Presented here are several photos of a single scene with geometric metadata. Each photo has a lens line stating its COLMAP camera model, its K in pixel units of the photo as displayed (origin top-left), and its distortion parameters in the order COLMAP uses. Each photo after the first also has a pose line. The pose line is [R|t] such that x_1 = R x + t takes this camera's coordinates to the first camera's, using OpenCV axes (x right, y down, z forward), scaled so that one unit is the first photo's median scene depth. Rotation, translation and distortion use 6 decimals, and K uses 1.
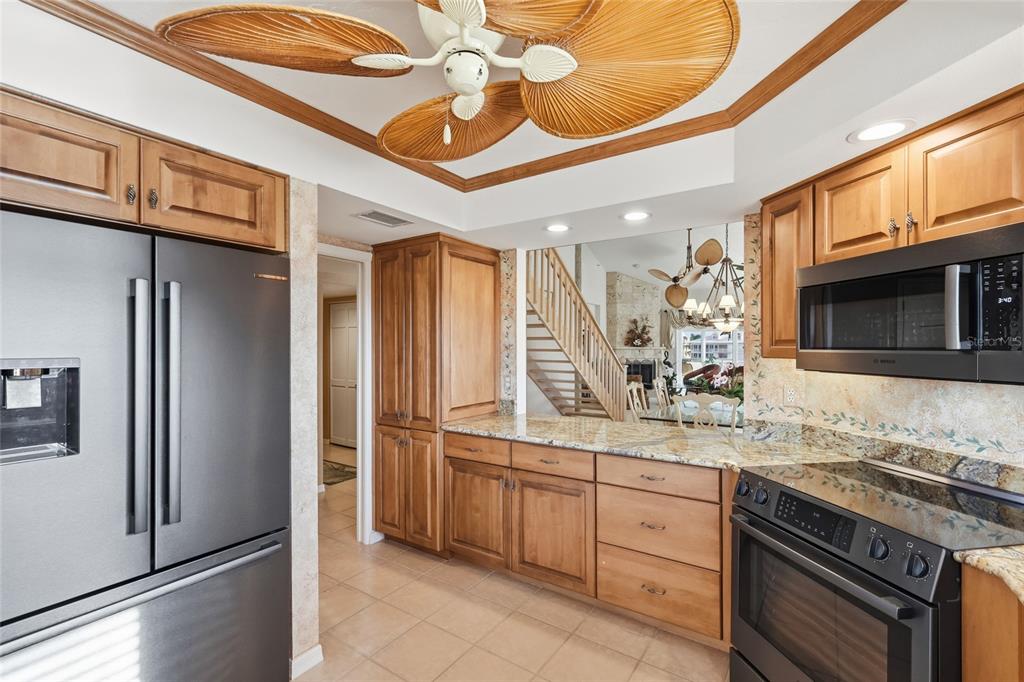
lens RADIAL K [[449.7, 0, 512.0], [0, 449.7, 341.0], [0, 0, 1]] dist [-0.003177, 0.001479]
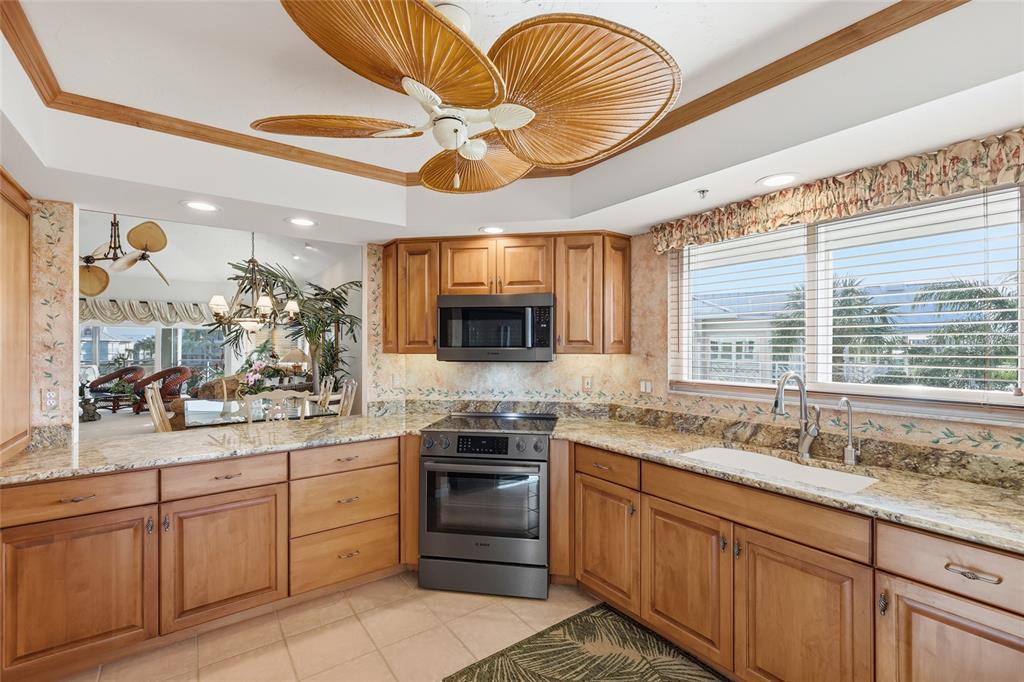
lens RADIAL K [[449.7, 0, 512.0], [0, 449.7, 341.0], [0, 0, 1]] dist [-0.003177, 0.001479]
pose [[0.336061, 0.009775, 0.941789, -0.669288], [-0.012523, 0.999904, -0.005910, 0.001612], [-0.941757, -0.009808, 0.336151, 0.220679]]
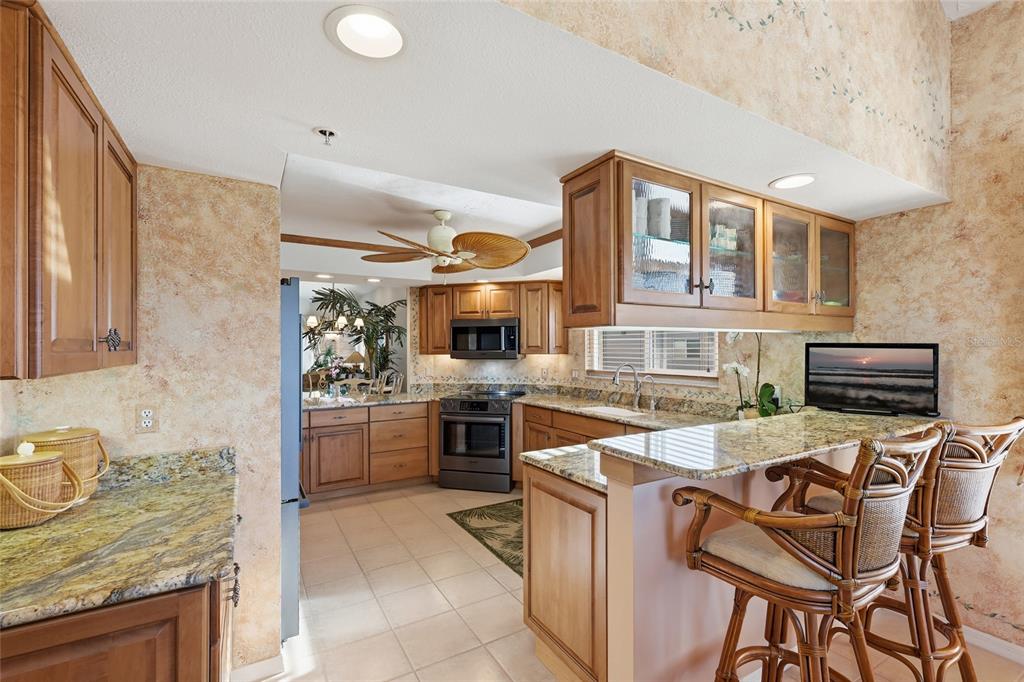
lens RADIAL K [[449.7, 0, 512.0], [0, 449.7, 341.0], [0, 0, 1]] dist [-0.003177, 0.001479]
pose [[0.421646, 0.012494, 0.906674, -1.430420], [-0.006322, 0.999921, -0.010839, -0.010855], [-0.906739, -0.001162, 0.421692, -0.376441]]
